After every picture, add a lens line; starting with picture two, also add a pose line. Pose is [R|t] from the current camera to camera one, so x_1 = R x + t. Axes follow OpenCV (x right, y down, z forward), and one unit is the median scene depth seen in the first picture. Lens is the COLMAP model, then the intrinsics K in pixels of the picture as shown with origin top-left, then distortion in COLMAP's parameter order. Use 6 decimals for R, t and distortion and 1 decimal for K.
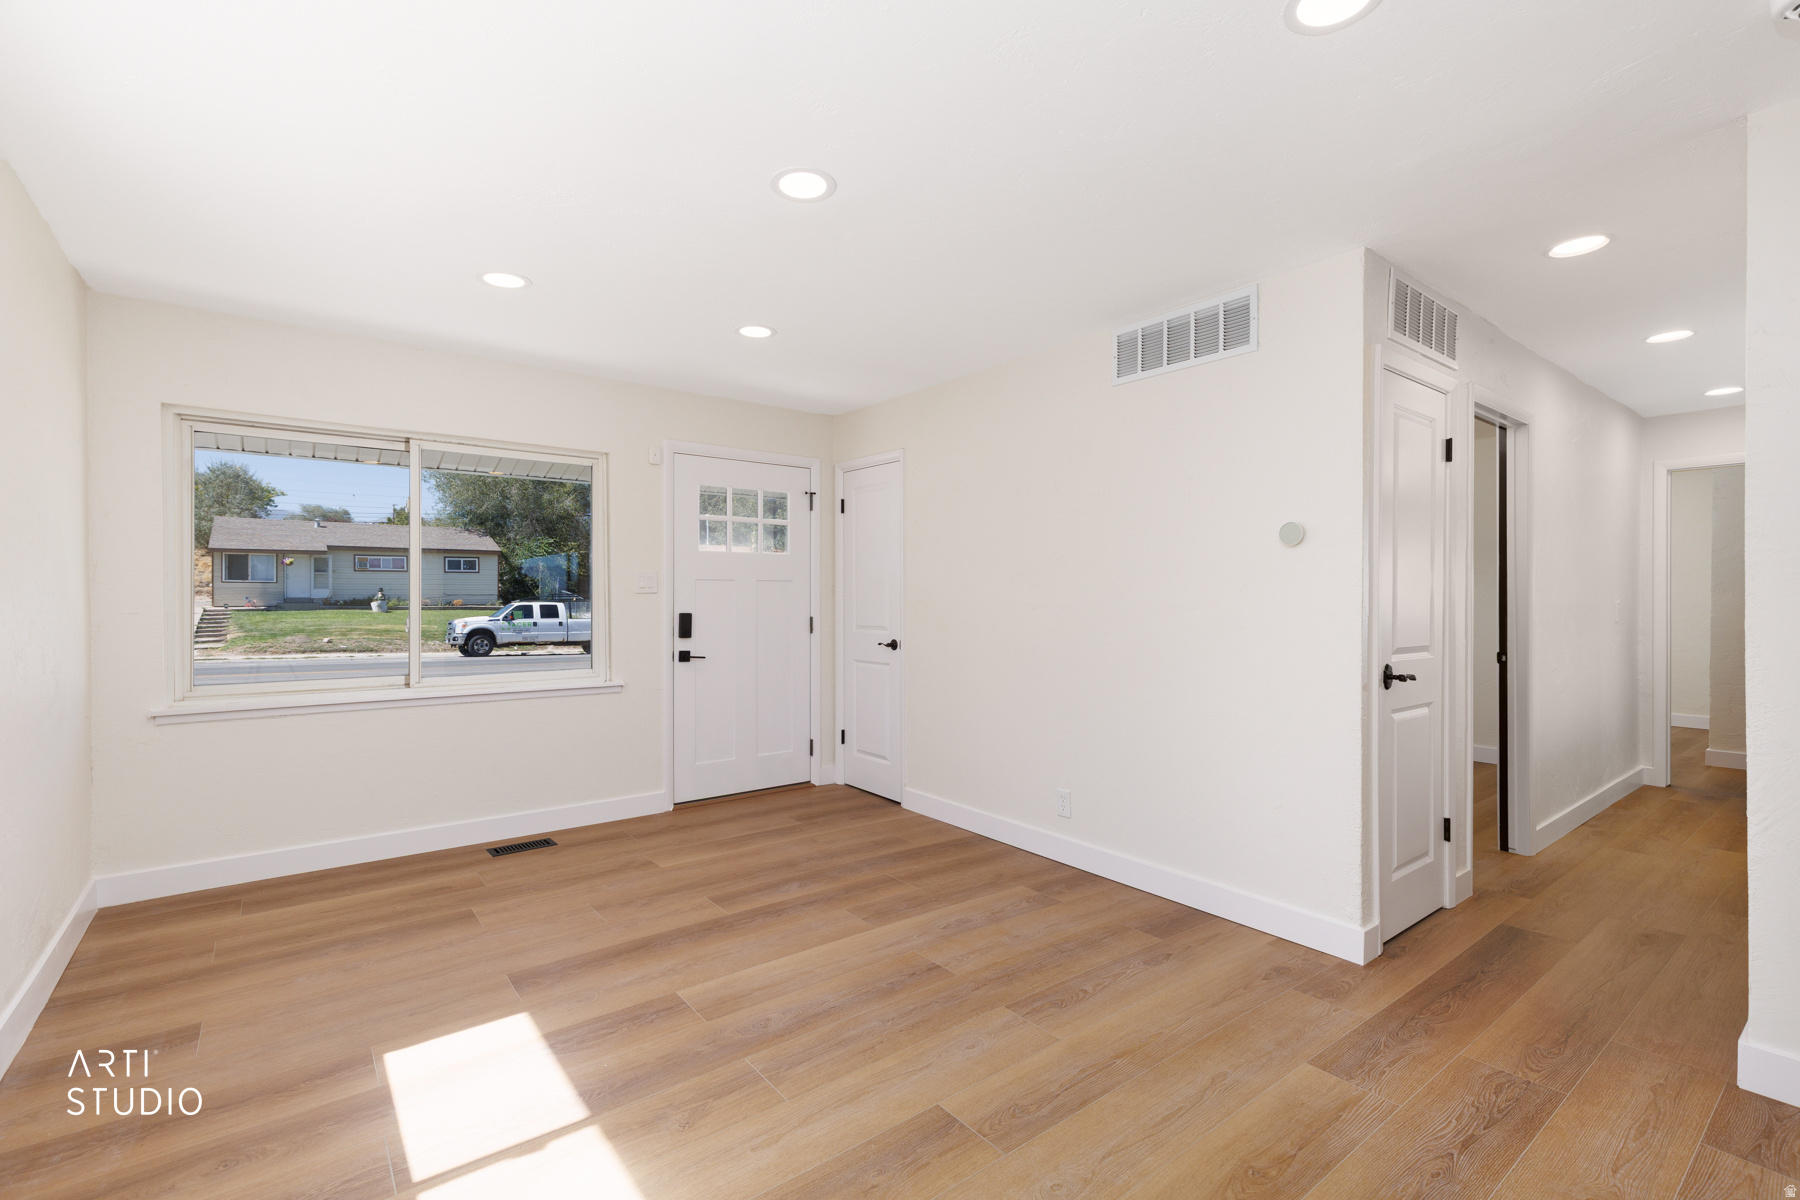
lens RADIAL K [[803.8, 0, 906.7], [0, 803.8, 597.4], [0, 0, 1]] dist [0.016069, -0.007681]
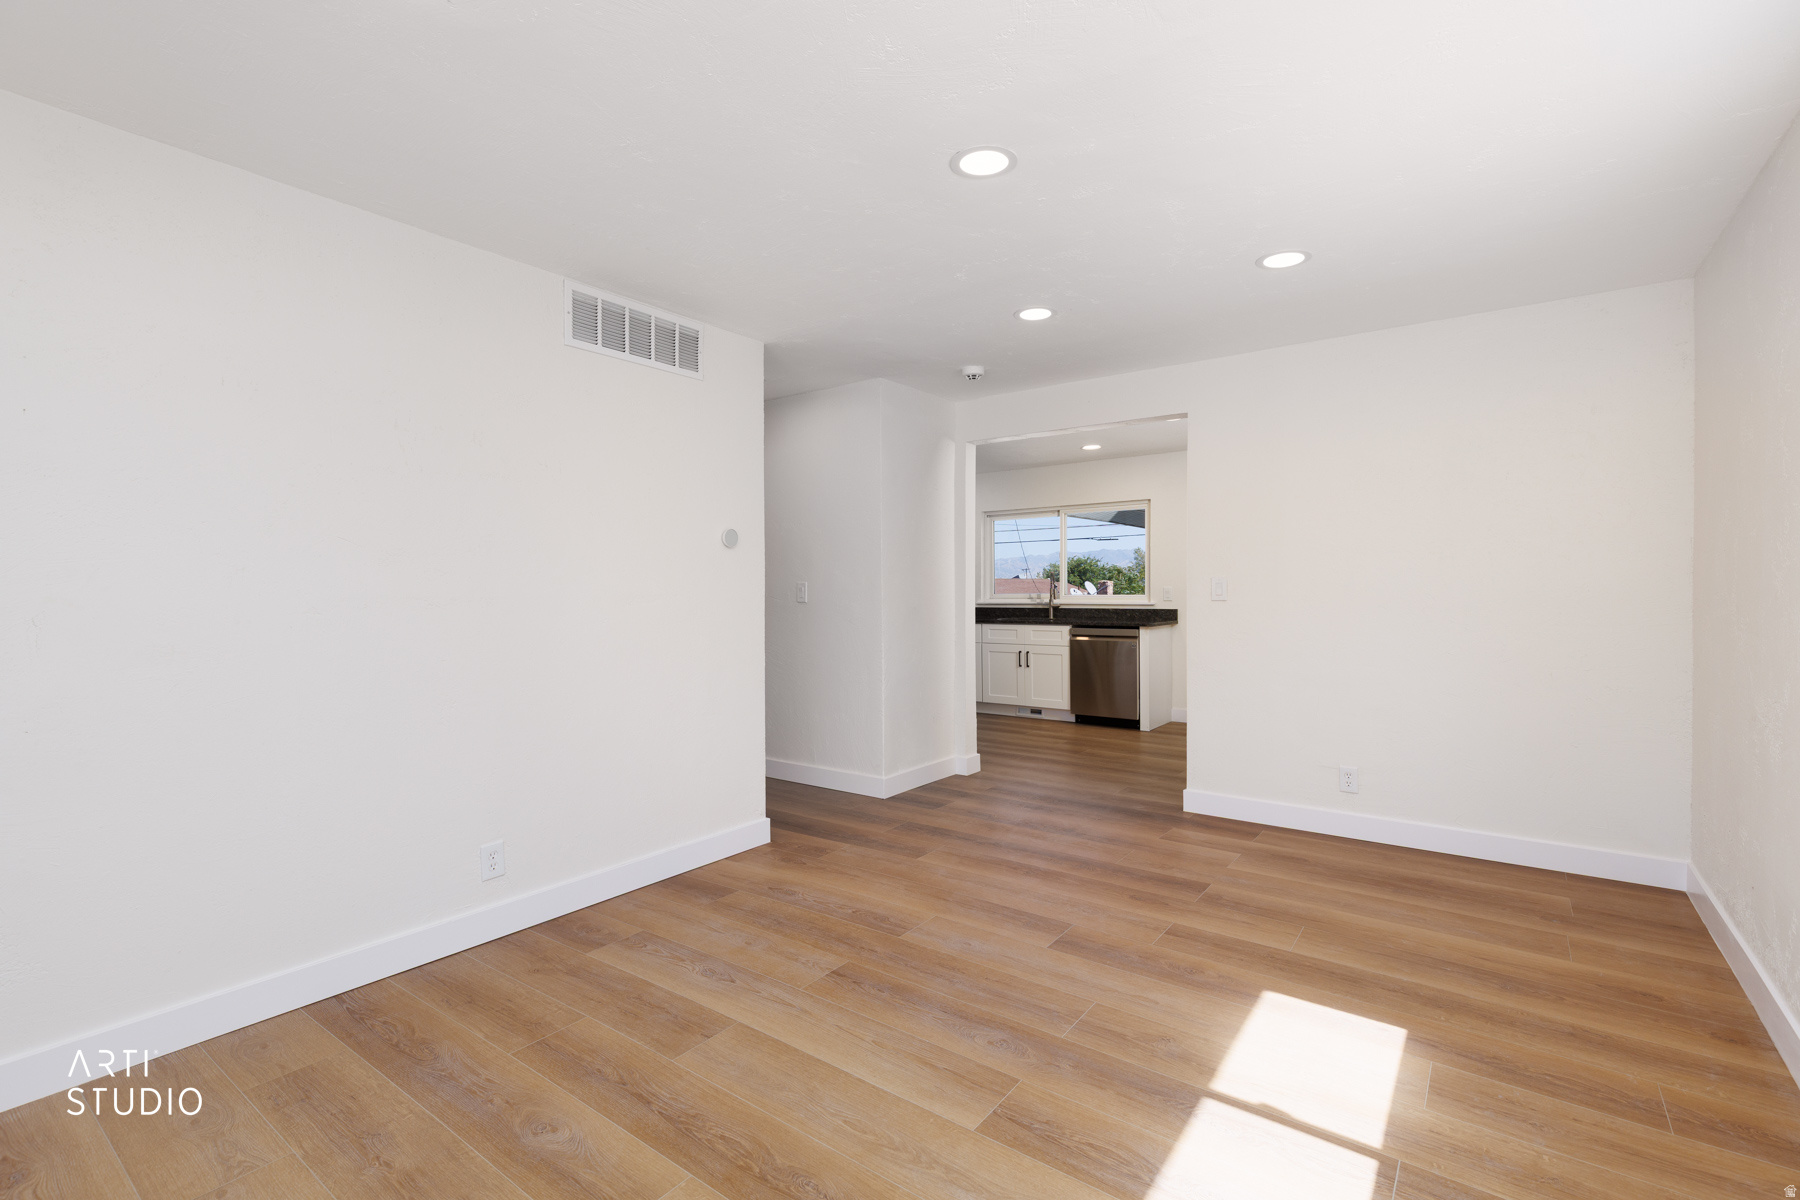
lens RADIAL K [[803.8, 0, 906.7], [0, 803.8, 597.4], [0, 0, 1]] dist [0.016069, -0.007681]
pose [[-0.264691, -0.012443, 0.964253, -0.761962], [0.005874, 0.999877, 0.014515, -0.001265], [-0.964315, 0.009506, -0.264585, 0.983055]]
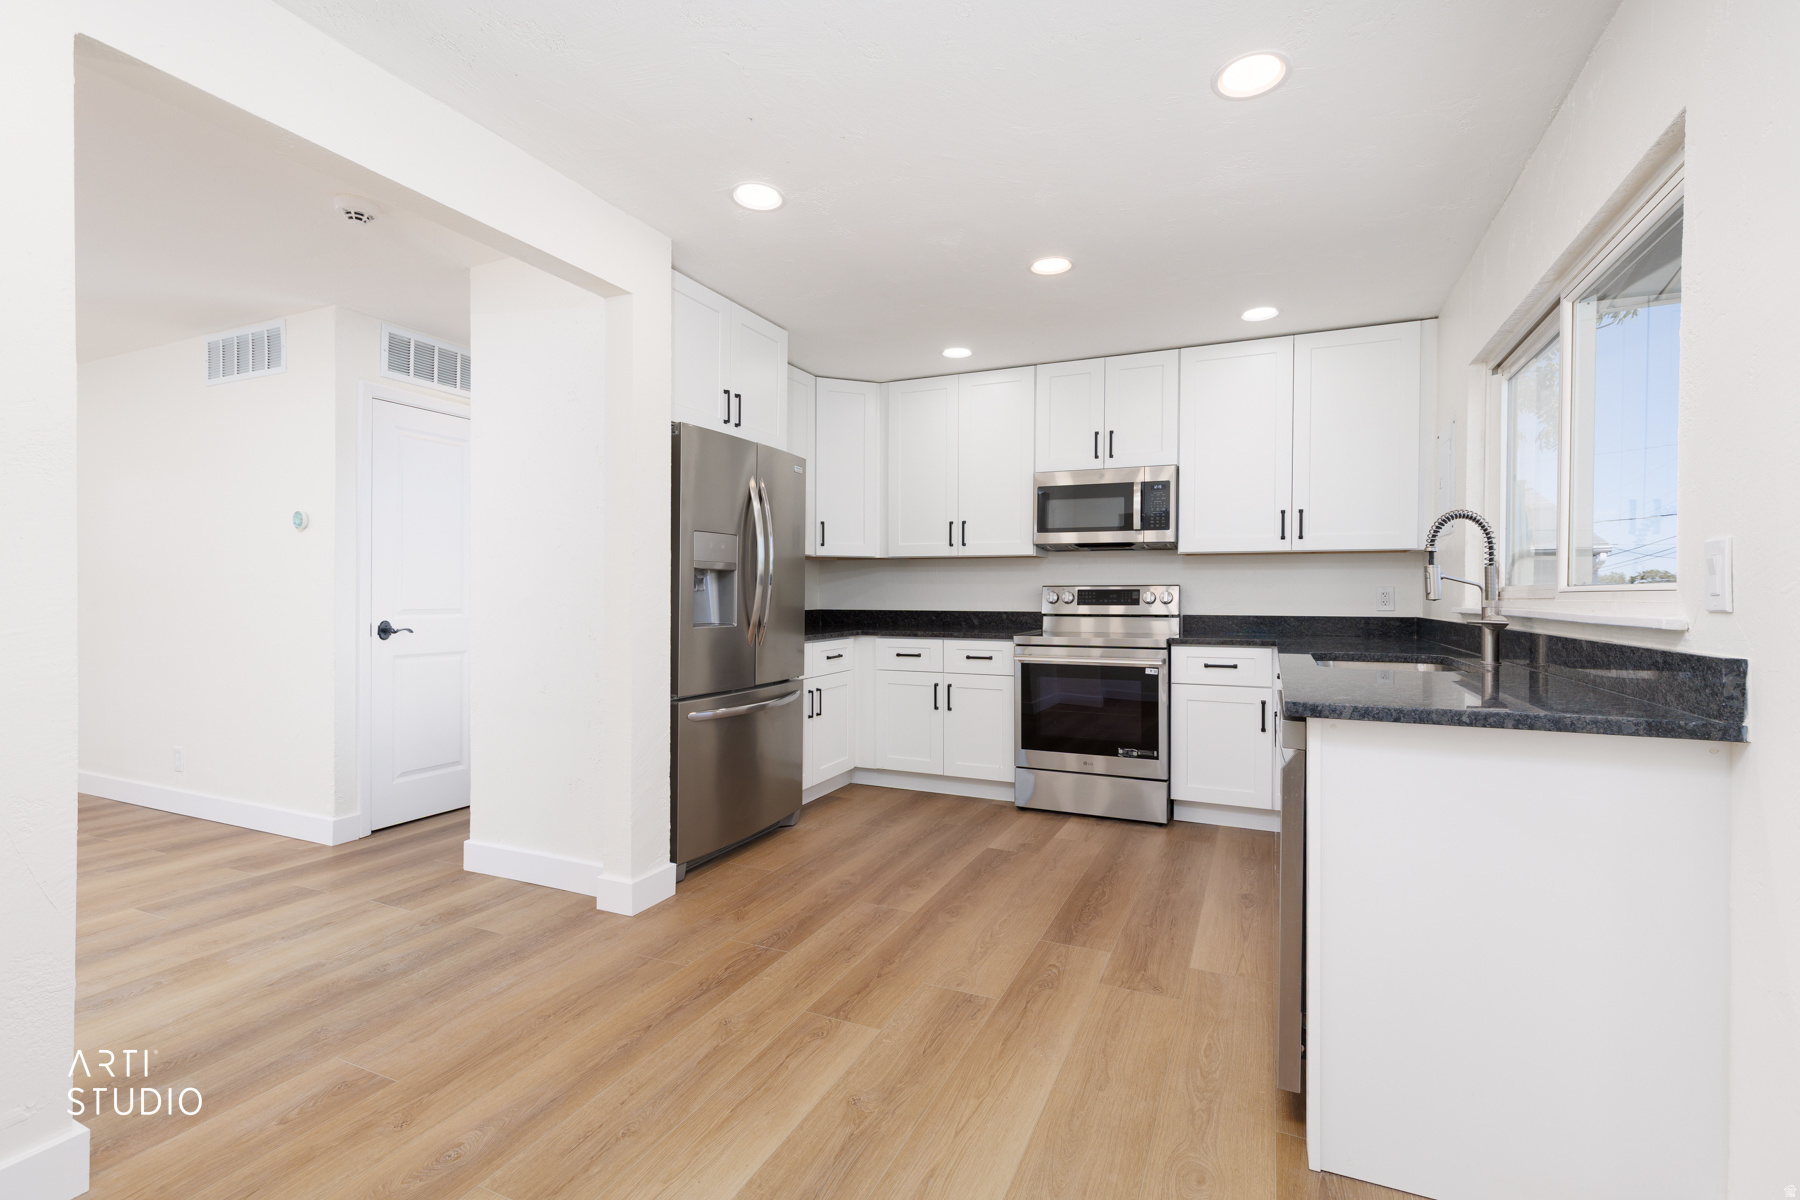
lens RADIAL K [[803.8, 0, 906.7], [0, 803.8, 597.4], [0, 0, 1]] dist [0.016069, -0.007681]
pose [[0.884873, 0.000706, 0.465831, 0.672142], [-0.000435, 1.000000, -0.000690, 0.039939], [-0.465832, 0.000408, 0.884873, -0.529473]]
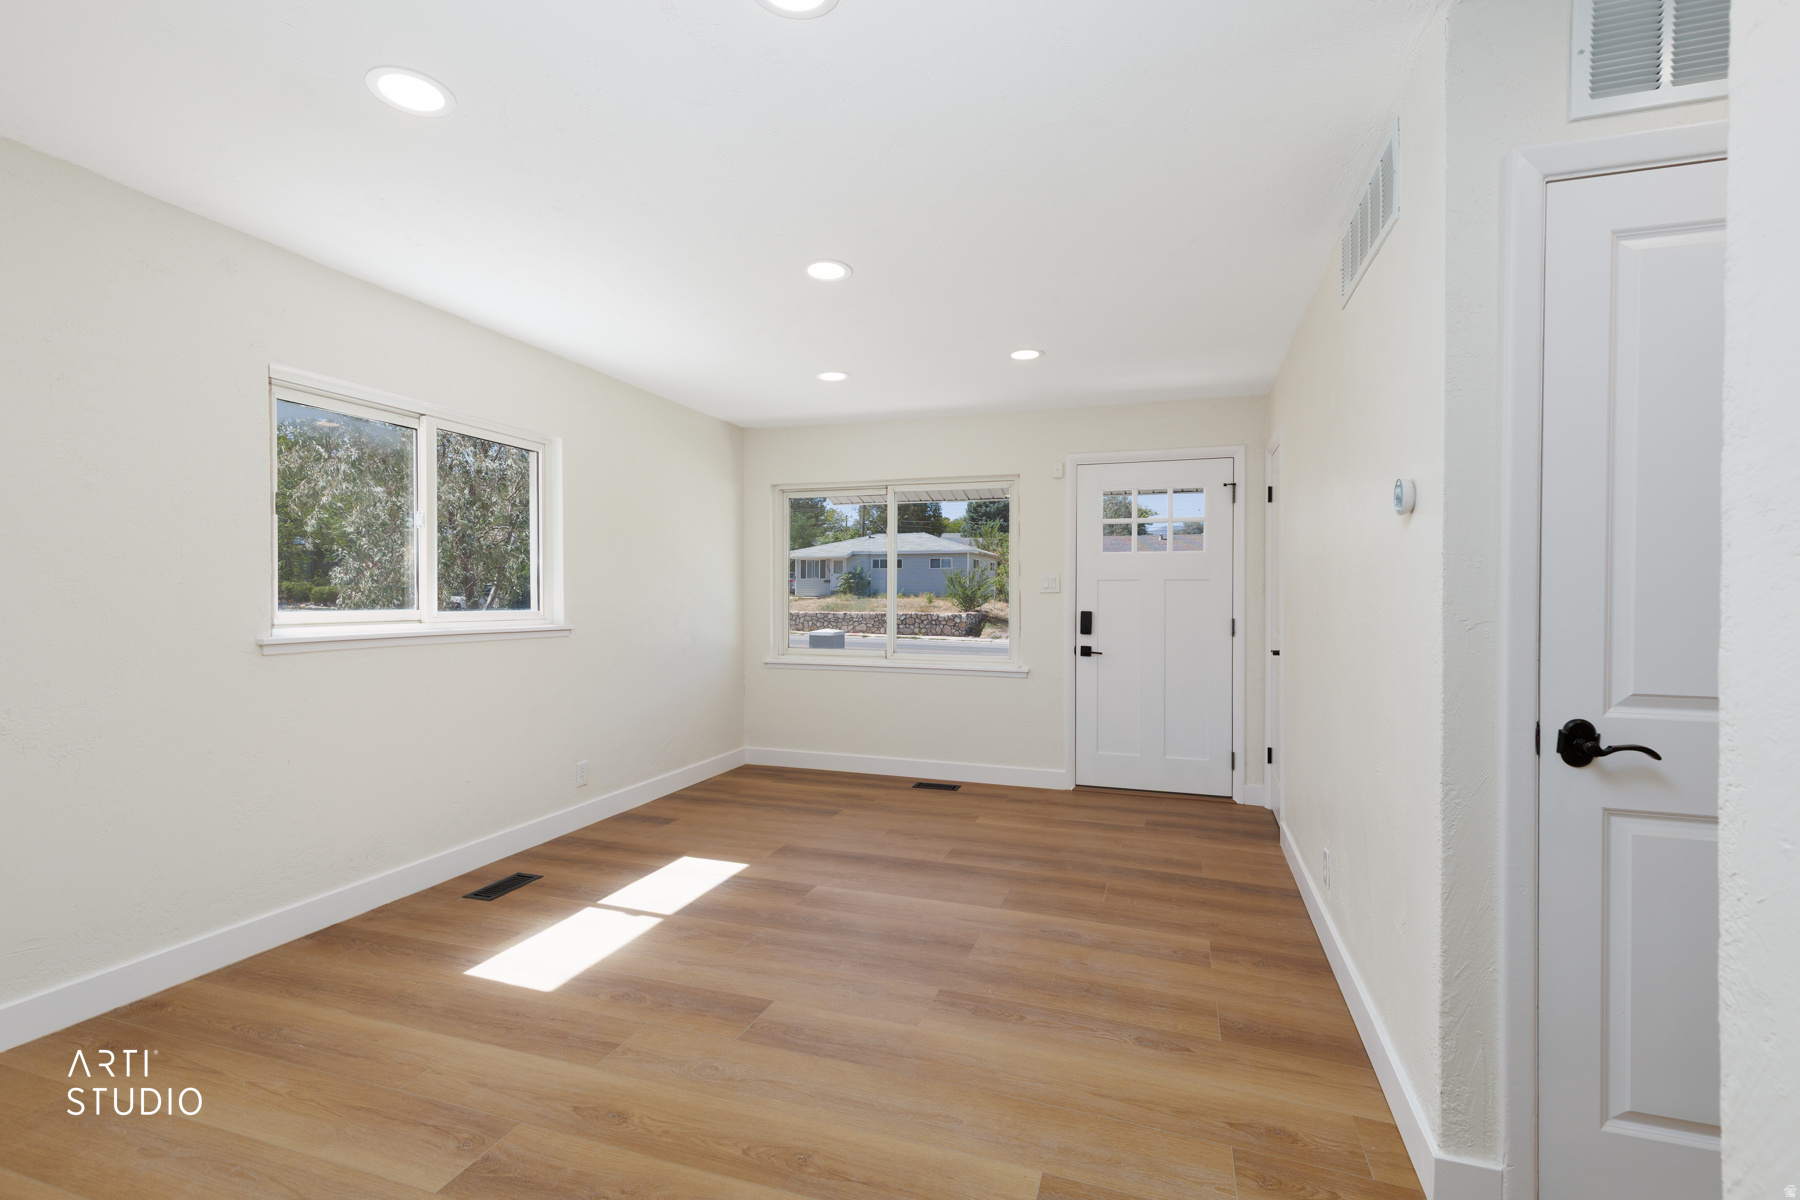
lens RADIAL K [[803.8, 0, 906.7], [0, 803.8, 597.4], [0, 0, 1]] dist [0.016069, -0.007681]
pose [[0.551145, 0.002634, -0.834405, 0.730833], [-0.004494, 0.999990, 0.000189, 0.002400], [0.834397, 0.003646, 0.551152, 0.296584]]
